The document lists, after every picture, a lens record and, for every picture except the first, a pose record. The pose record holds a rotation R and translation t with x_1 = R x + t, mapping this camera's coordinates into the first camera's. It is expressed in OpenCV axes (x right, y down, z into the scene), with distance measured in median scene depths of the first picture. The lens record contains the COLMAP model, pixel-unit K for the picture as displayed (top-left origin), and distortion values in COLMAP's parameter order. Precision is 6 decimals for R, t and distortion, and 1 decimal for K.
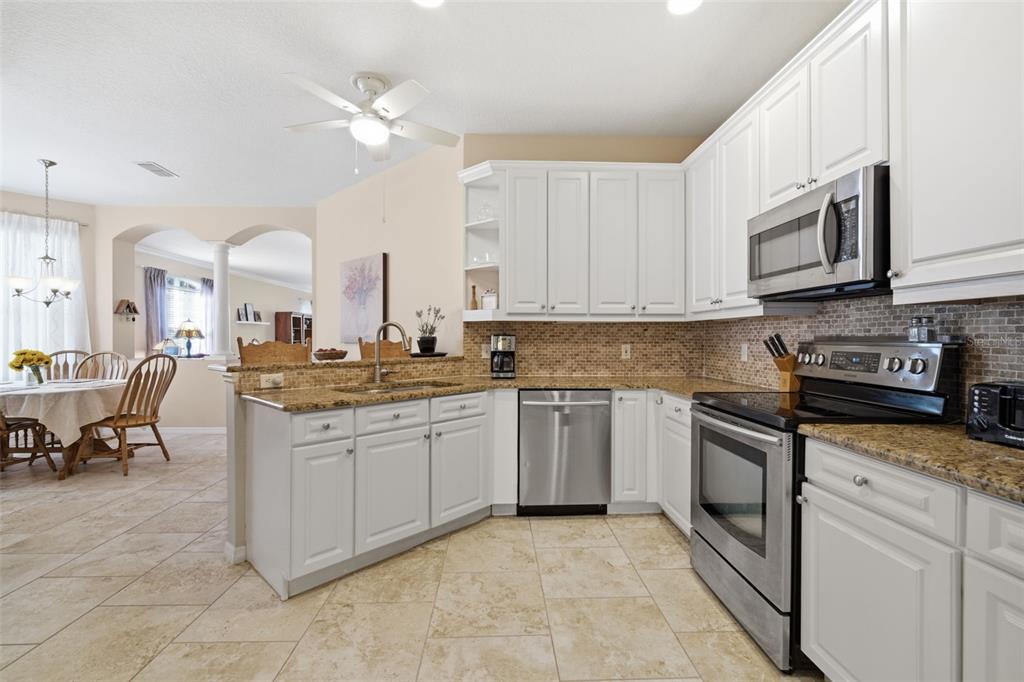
lens RADIAL K [[452.1, 0, 514.3], [0, 452.1, 342.7], [0, 0, 1]] dist [-0.008851, 0.002031]
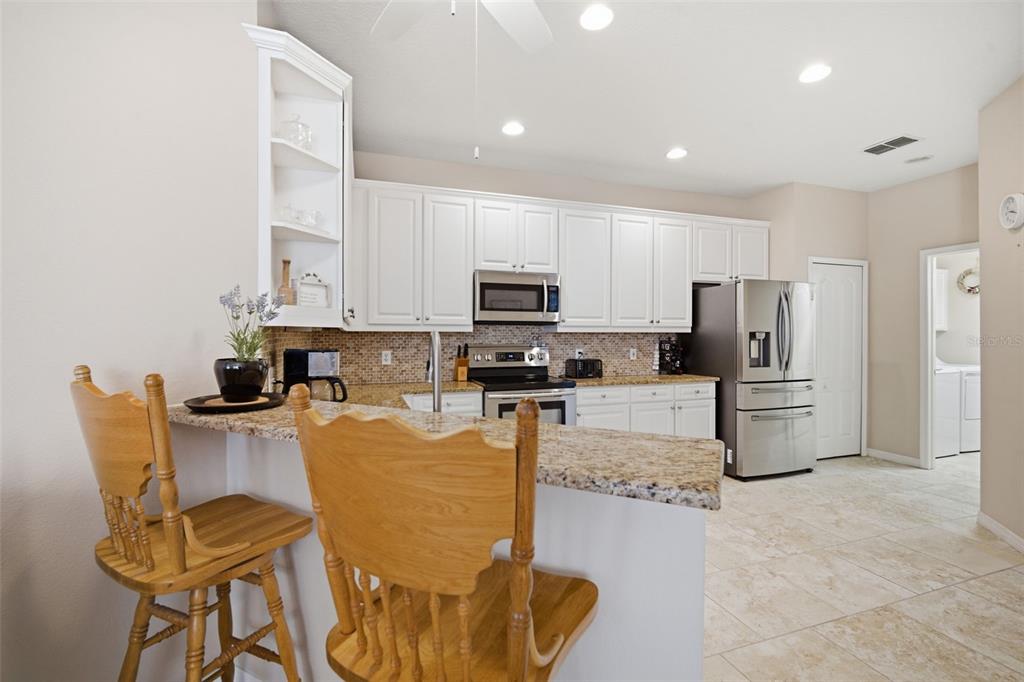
lens RADIAL K [[452.1, 0, 513.1], [0, 452.1, 335.2], [0, 0, 1]] dist [-0.008851, 0.002031]
pose [[-0.293853, -0.005884, 0.955832, -0.976807], [0.008970, 0.999920, 0.008913, -0.060465], [-0.955809, 0.011193, -0.293777, 1.293650]]
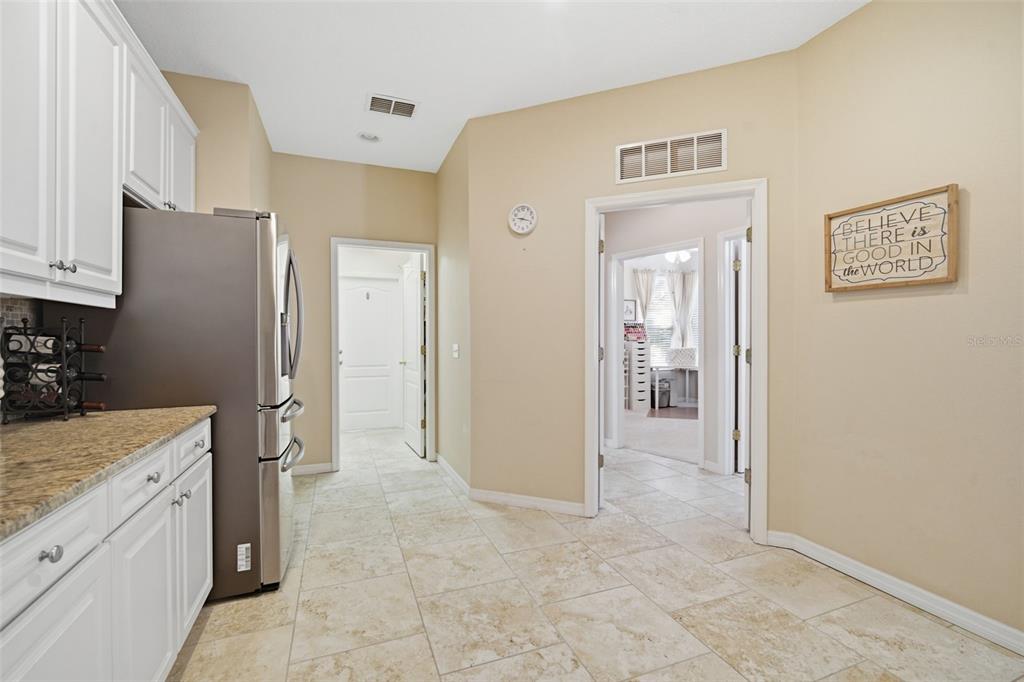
lens RADIAL K [[452.1, 0, 506.6], [0, 452.1, 335.8], [0, 0, 1]] dist [-0.008851, 0.002031]
pose [[-0.944819, -0.003521, -0.327573, 0.194714], [-0.003613, 0.999993, -0.000330, -0.003791], [0.327572, 0.000872, -0.944826, 0.993451]]
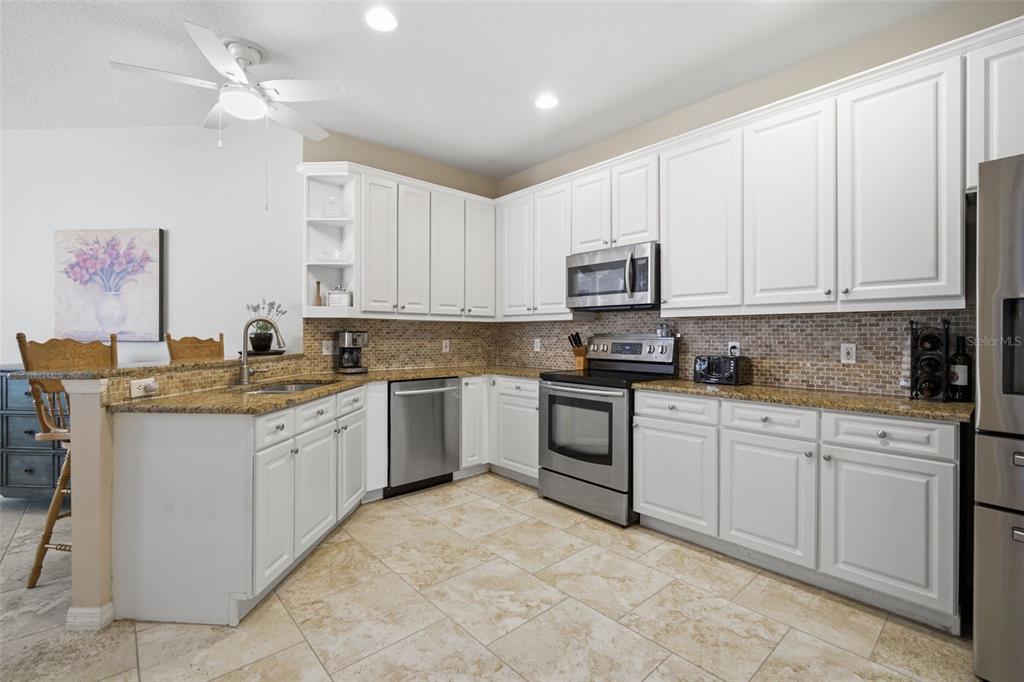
lens RADIAL K [[452.1, 0, 517.0], [0, 452.1, 340.6], [0, 0, 1]] dist [-0.008851, 0.002031]
pose [[0.763314, -0.007239, 0.645987, -0.560018], [0.005769, 0.999974, 0.004389, 0.001231], [-0.646002, 0.000377, 0.763336, -0.042159]]
